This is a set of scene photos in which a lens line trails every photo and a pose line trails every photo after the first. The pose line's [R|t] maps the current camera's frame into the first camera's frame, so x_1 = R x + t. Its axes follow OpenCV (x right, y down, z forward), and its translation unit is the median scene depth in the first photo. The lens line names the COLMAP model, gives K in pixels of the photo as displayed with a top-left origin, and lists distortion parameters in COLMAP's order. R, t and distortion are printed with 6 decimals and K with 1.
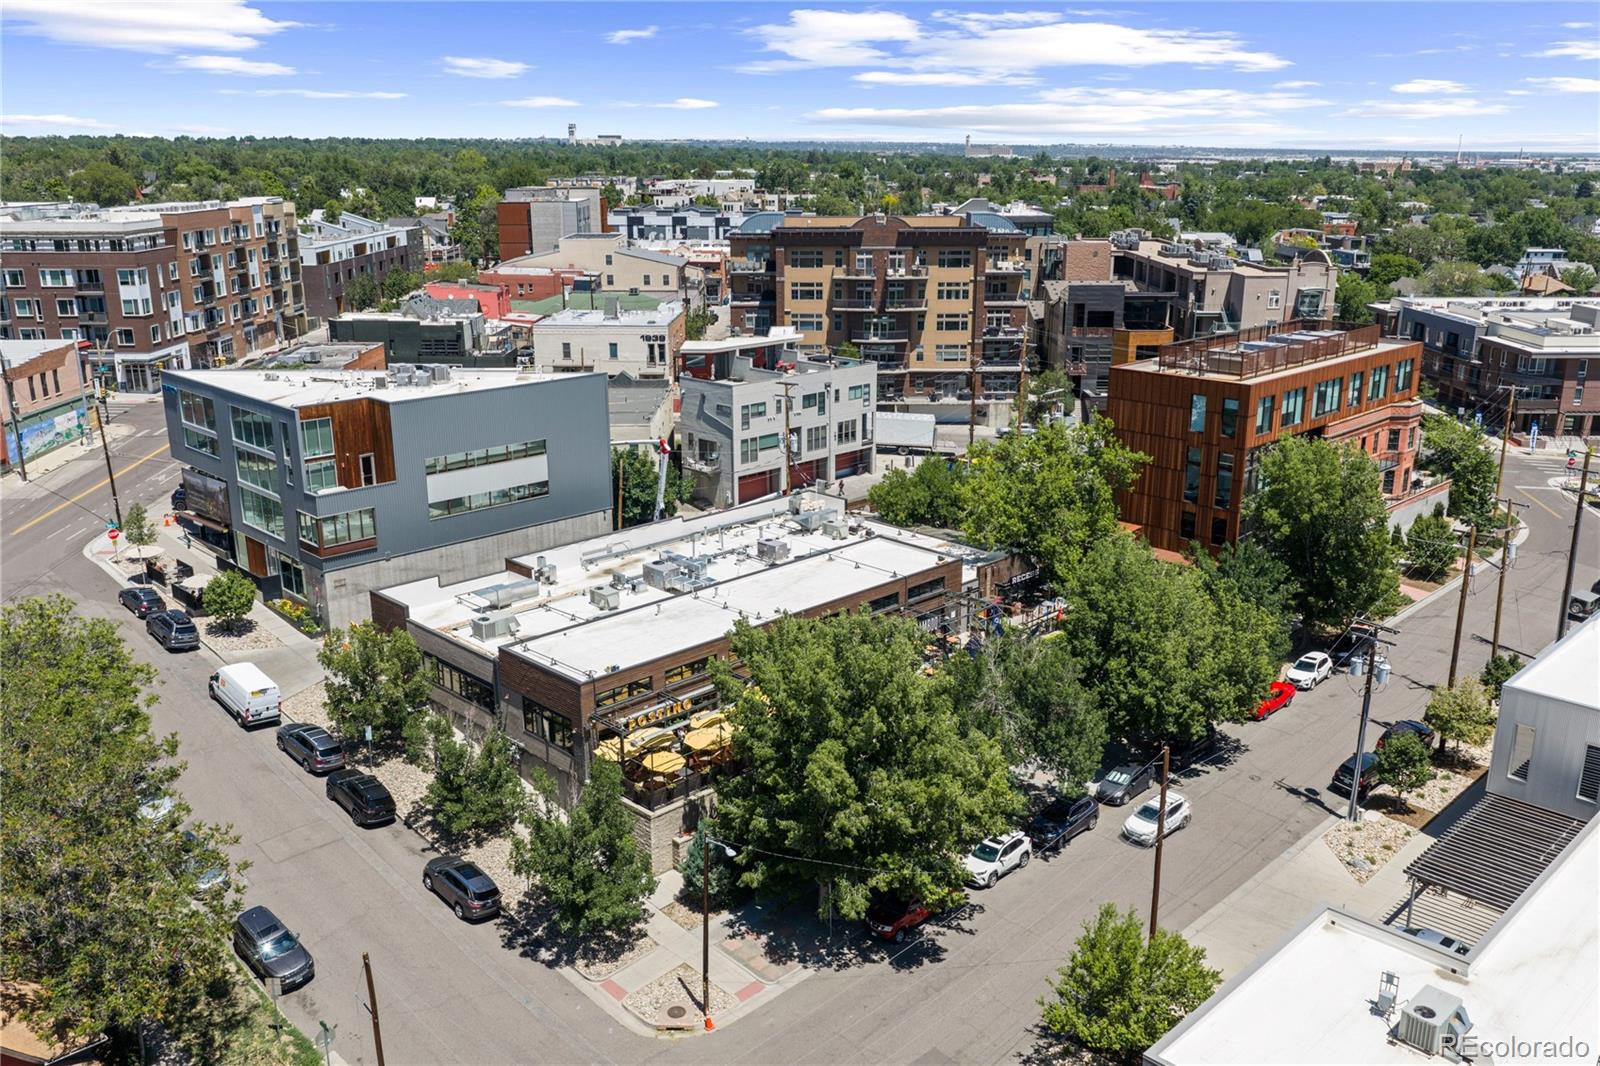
lens RADIAL K [[1330.7, 0, 800.0], [0, 1330.7, 533.0], [0, 0, 1]] dist [-0.003277, -0.009900]
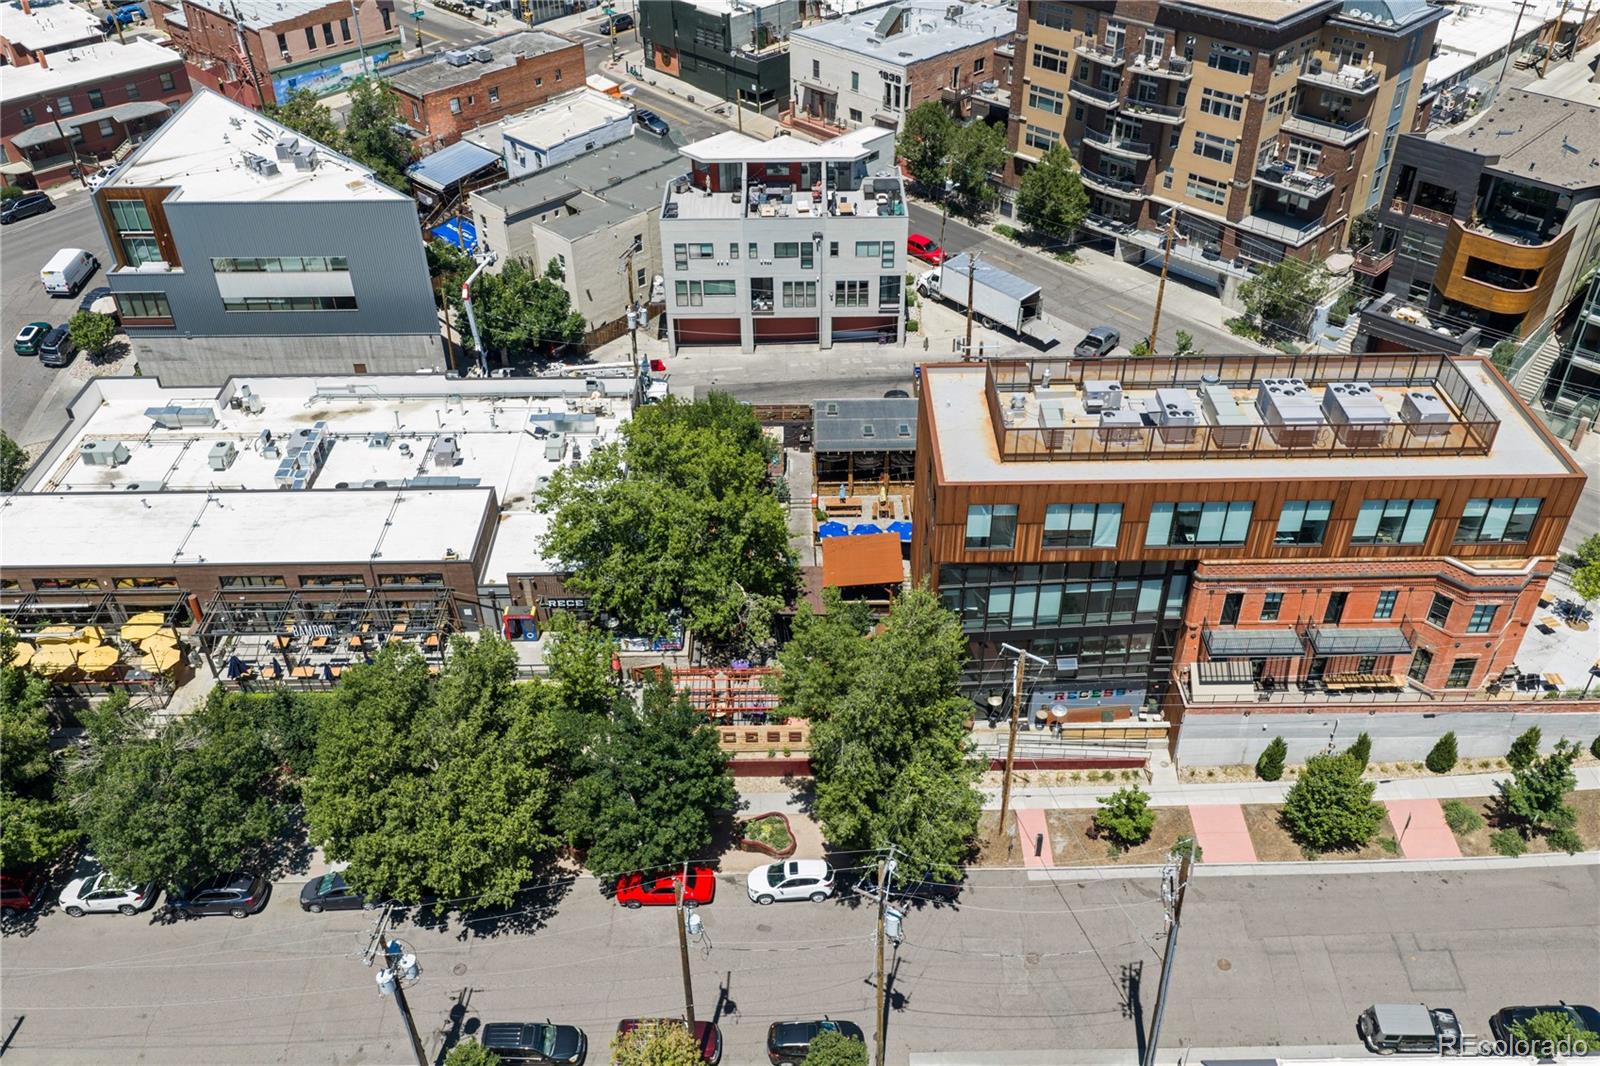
lens RADIAL K [[1330.7, 0, 800.0], [0, 1330.7, 533.0], [0, 0, 1]] dist [-0.003277, -0.009900]
pose [[0.714043, 0.415901, -0.563177, 0.445057], [-0.183425, 0.887457, 0.422818, -0.237747], [0.675646, -0.198609, 0.709970, 0.313536]]
